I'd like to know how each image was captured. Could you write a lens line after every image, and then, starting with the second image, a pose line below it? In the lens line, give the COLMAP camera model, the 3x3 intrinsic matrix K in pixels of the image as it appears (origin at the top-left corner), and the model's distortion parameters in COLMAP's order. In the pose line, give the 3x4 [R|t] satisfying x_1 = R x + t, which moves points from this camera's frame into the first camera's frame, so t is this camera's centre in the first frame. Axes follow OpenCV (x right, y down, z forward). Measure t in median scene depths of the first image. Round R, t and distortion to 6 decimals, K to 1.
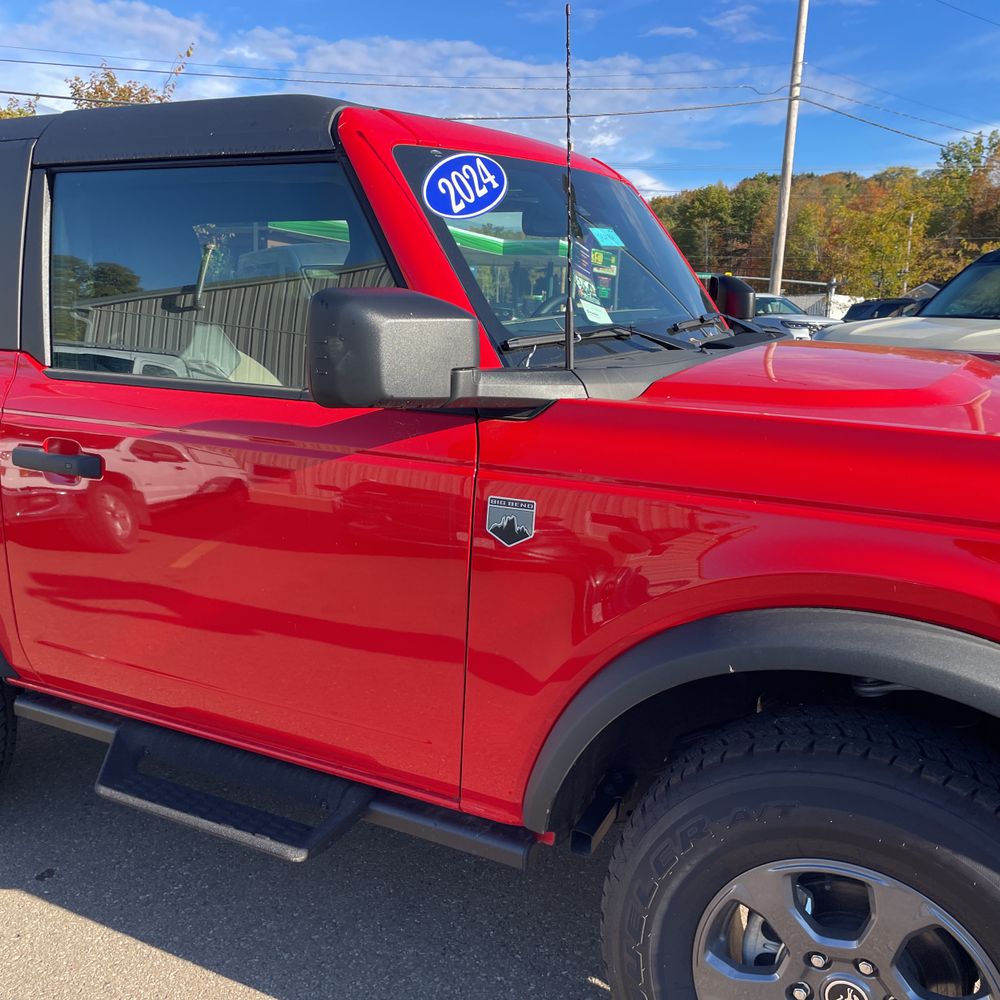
lens RADIAL K [[1019.7, 0, 498.5], [0, 1019.7, 496.5], [0, 0, 1]] dist [0.033106, 0.000000]
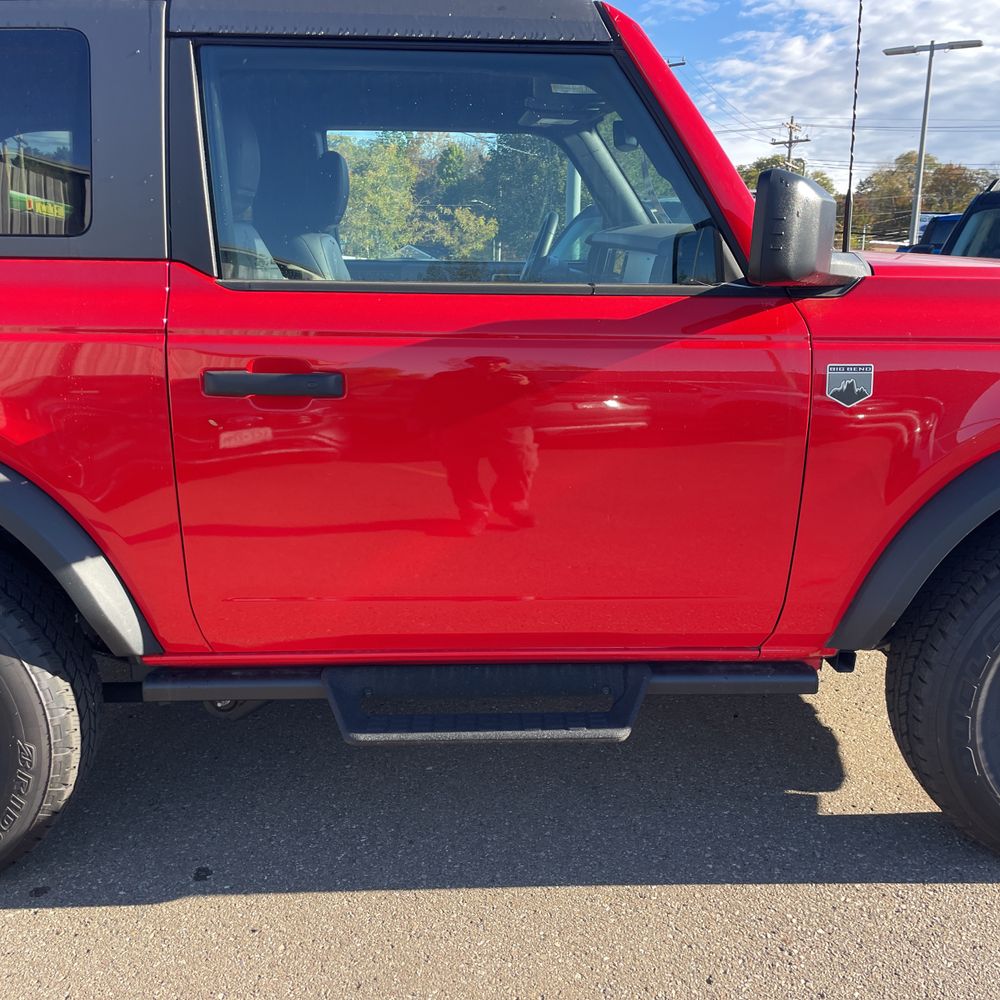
lens RADIAL K [[1019.7, 0, 507.8], [0, 1019.7, 516.4], [0, 0, 1]] dist [0.033106, 0.000000]
pose [[0.859672, -0.131266, 0.493694, -0.767500], [0.106665, 0.991245, 0.077822, 0.034352], [-0.499587, -0.014241, 0.866147, 0.155650]]
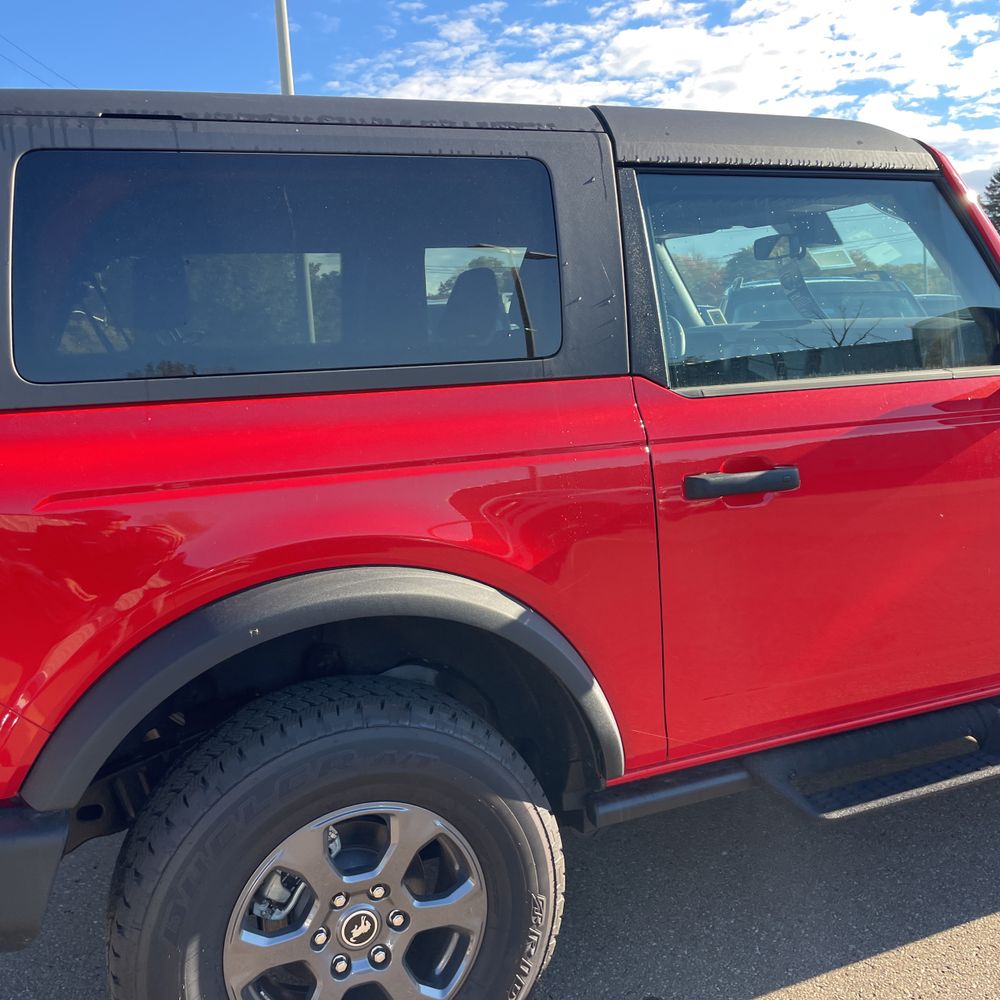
lens RADIAL K [[1019.7, 0, 497.1], [0, 1019.7, 502.8], [0, 0, 1]] dist [0.033106, 0.000000]
pose [[0.617379, -0.158998, 0.770430, -1.382066], [0.216532, 0.975877, 0.027881, -0.097784], [-0.756278, 0.149610, 0.636914, 0.643115]]
